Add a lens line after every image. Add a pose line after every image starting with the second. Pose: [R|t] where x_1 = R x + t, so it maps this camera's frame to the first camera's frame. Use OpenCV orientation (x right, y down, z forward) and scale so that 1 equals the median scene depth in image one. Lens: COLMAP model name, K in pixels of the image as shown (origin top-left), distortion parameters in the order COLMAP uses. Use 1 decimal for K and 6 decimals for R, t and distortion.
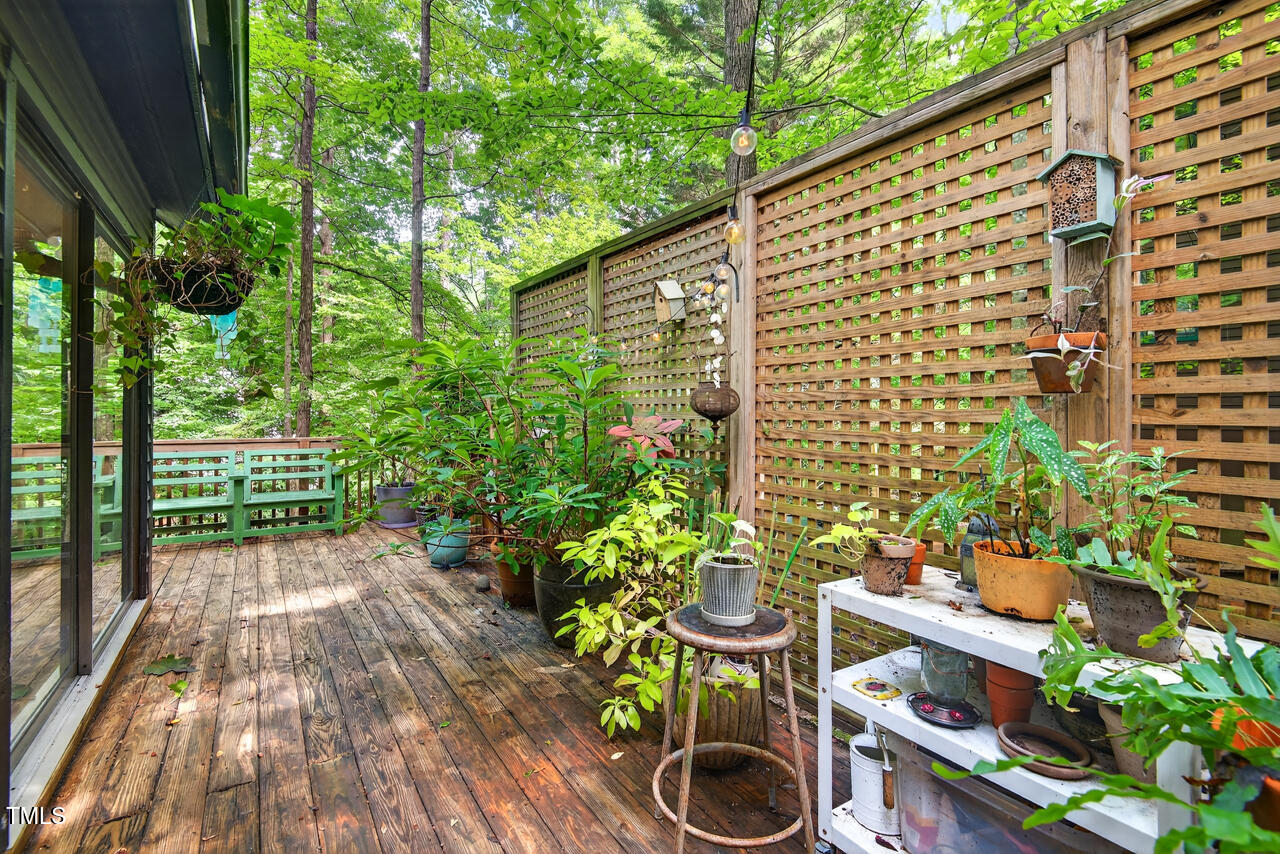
lens RADIAL K [[613.6, 0, 647.6], [0, 613.6, 405.3], [0, 0, 1]] dist [-0.000224, -0.000921]
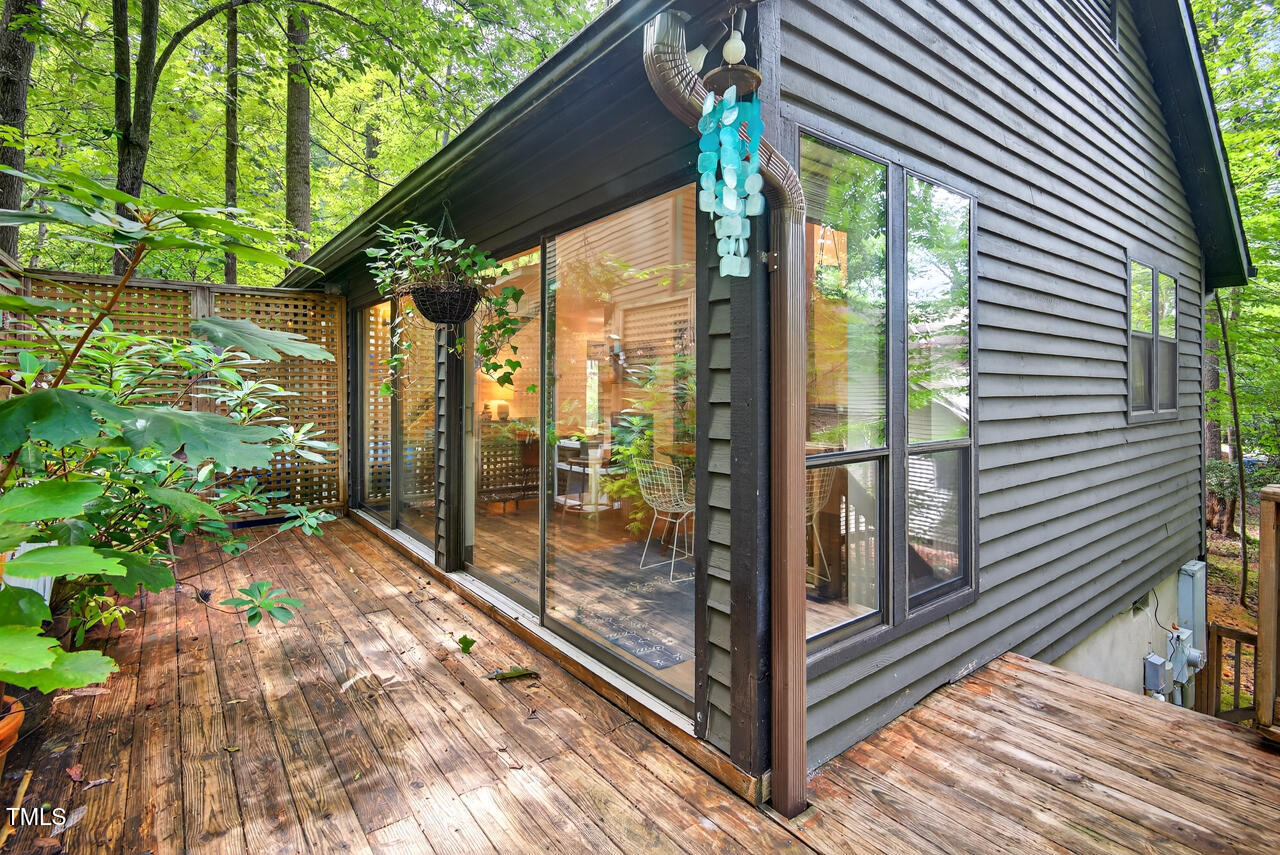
lens RADIAL K [[613.6, 0, 647.6], [0, 613.6, 405.8], [0, 0, 1]] dist [-0.000224, -0.000921]
pose [[-0.995551, 0.002972, -0.094173, -0.881602], [0.000481, 0.999650, 0.026457, -0.020730], [0.094218, 0.026294, -0.995204, 1.931583]]
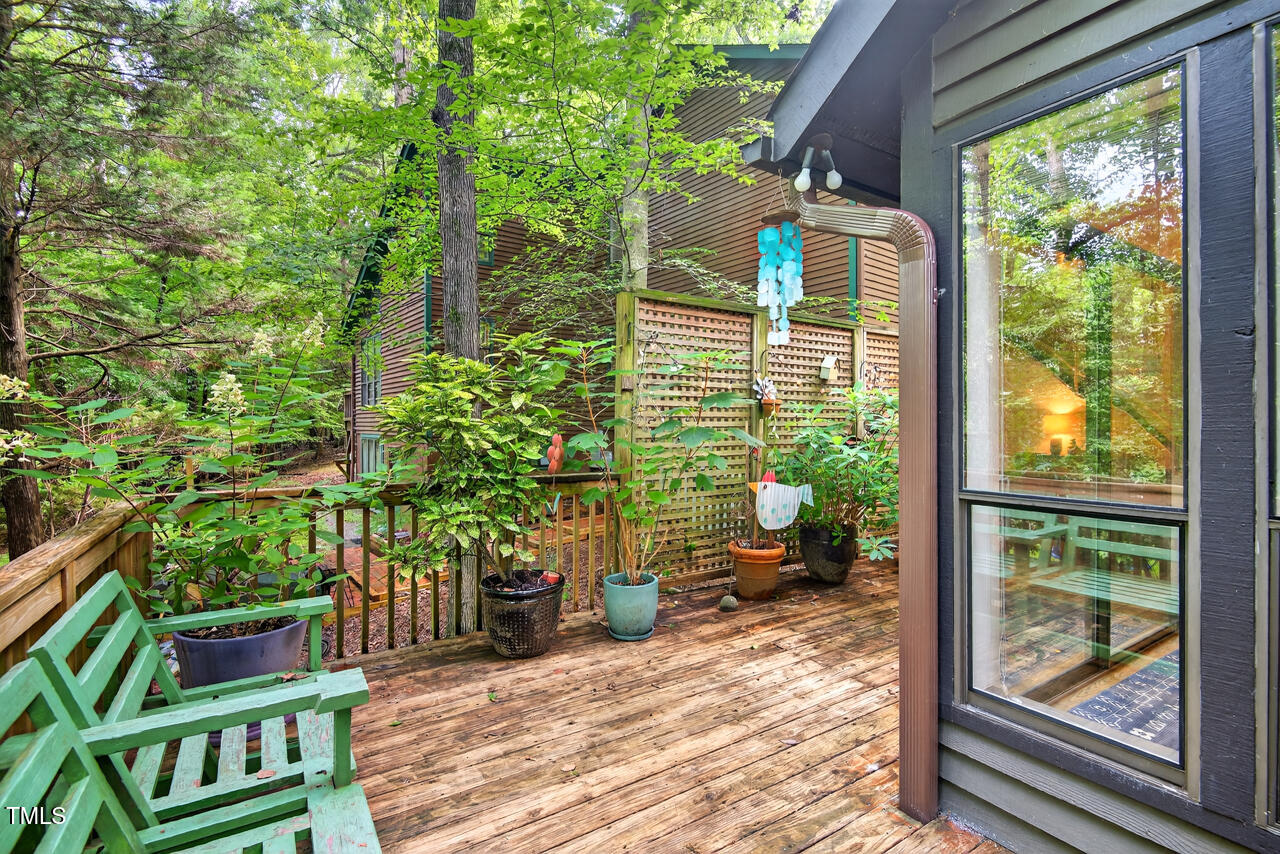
lens RADIAL K [[602.6, 0, 643.3], [0, 602.6, 422.4], [0, 0, 1]] dist [-0.000052, -0.000626]
pose [[-0.006421, -0.003343, 0.999974, -1.780947], [-0.005345, 0.999980, 0.003309, -0.018906], [-0.999965, -0.005324, -0.006439, 1.620918]]
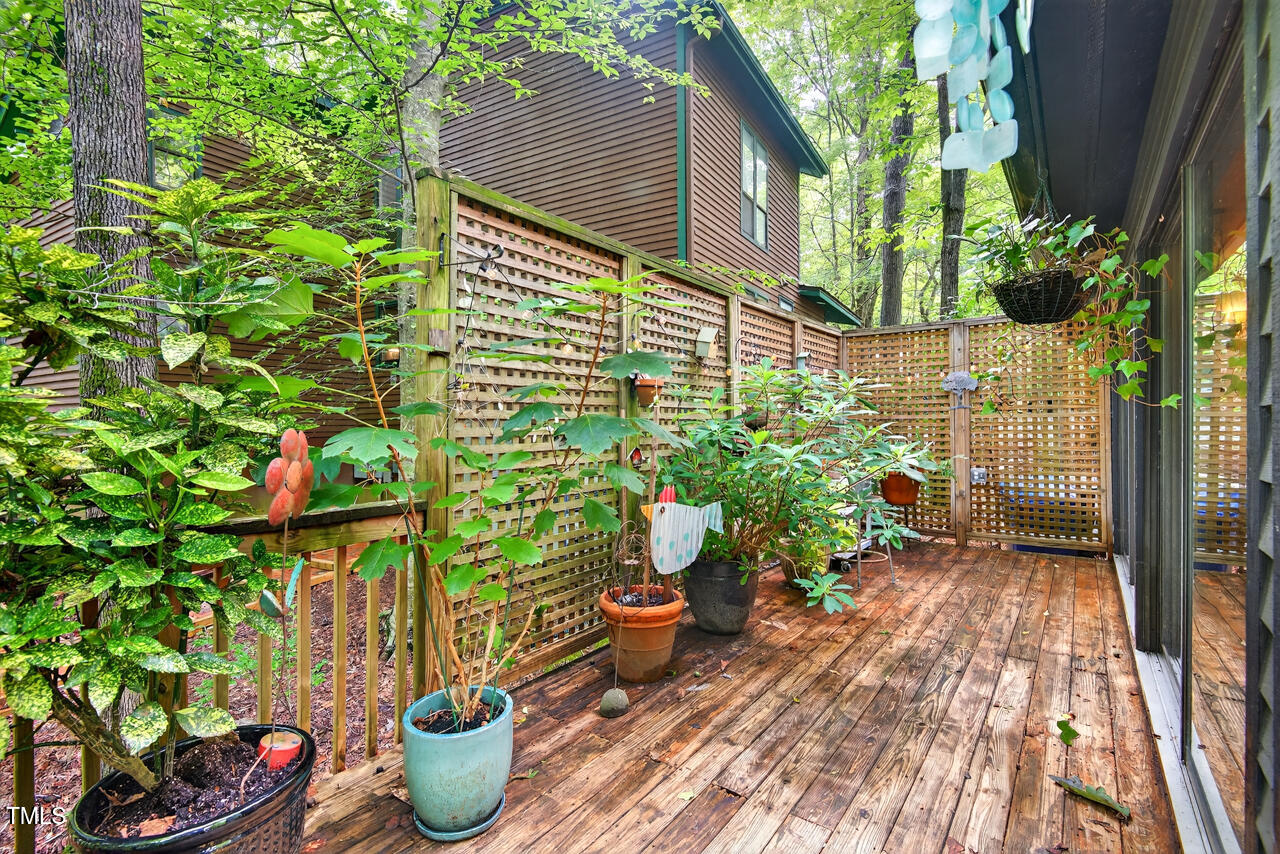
lens RADIAL K [[602.6, 0, 643.3], [0, 602.6, 422.4], [0, 0, 1]] dist [-0.000052, -0.000626]
pose [[-0.365348, -0.000702, 0.930871, -1.205380], [-0.000322, 1.000000, 0.000628, 0.001484], [-0.930871, -0.000070, -0.365348, 1.689991]]
